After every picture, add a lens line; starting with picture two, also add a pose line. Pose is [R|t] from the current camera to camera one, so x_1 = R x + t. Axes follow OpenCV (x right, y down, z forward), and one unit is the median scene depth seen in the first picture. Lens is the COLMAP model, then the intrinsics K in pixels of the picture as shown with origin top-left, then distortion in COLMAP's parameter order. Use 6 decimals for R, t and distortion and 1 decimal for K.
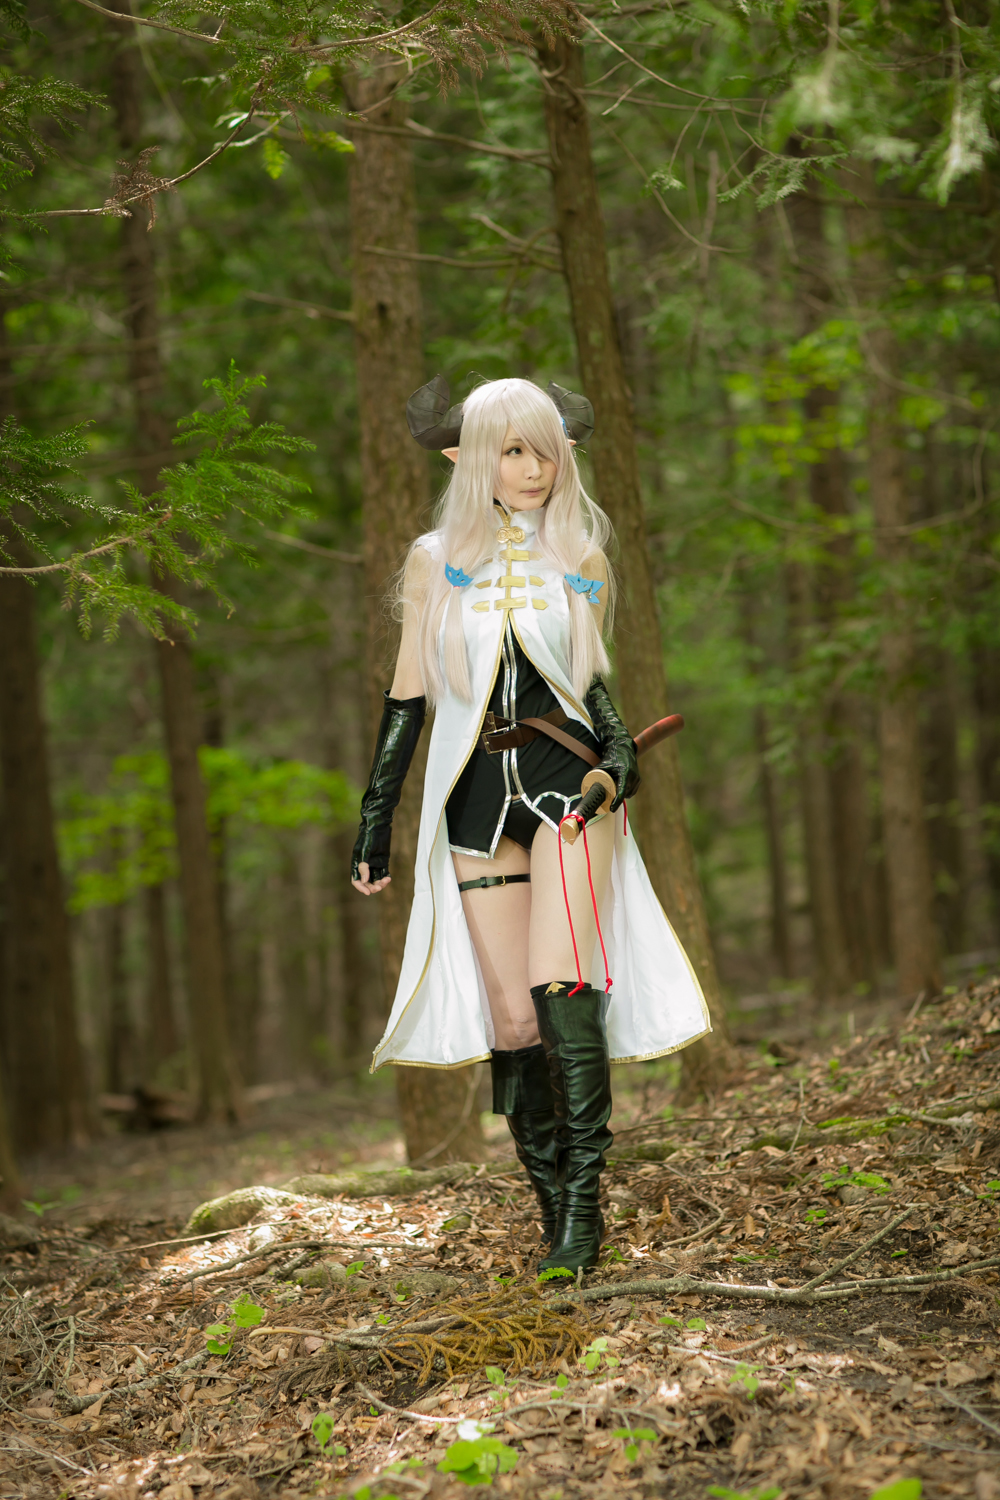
lens RADIAL K [[3521.4, 0, 500.0], [0, 3521.4, 750.0], [0, 0, 1]] dist [-0.092983, -0.354549]
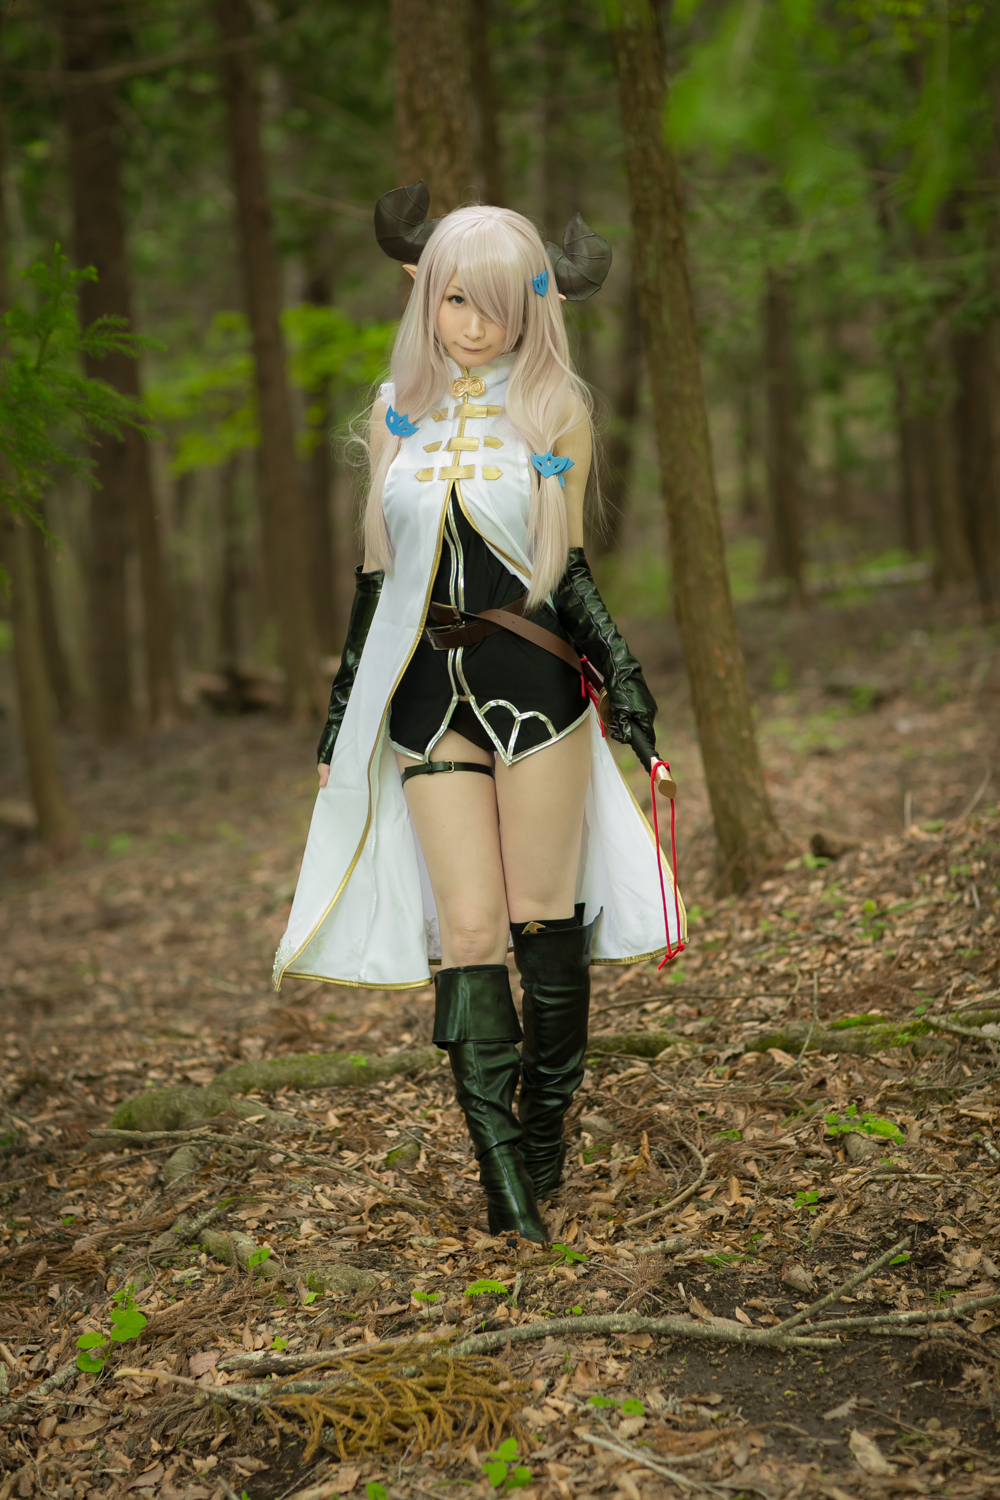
lens RADIAL K [[3521.4, 0, 500.0], [0, 3521.4, 750.0], [0, 0, 1]] dist [-0.092983, -0.354549]
pose [[0.999058, 0.014034, -0.041054, 0.047152], [-0.007916, 0.989320, 0.145546, -0.092472], [0.042658, -0.145083, 0.988499, 0.168181]]
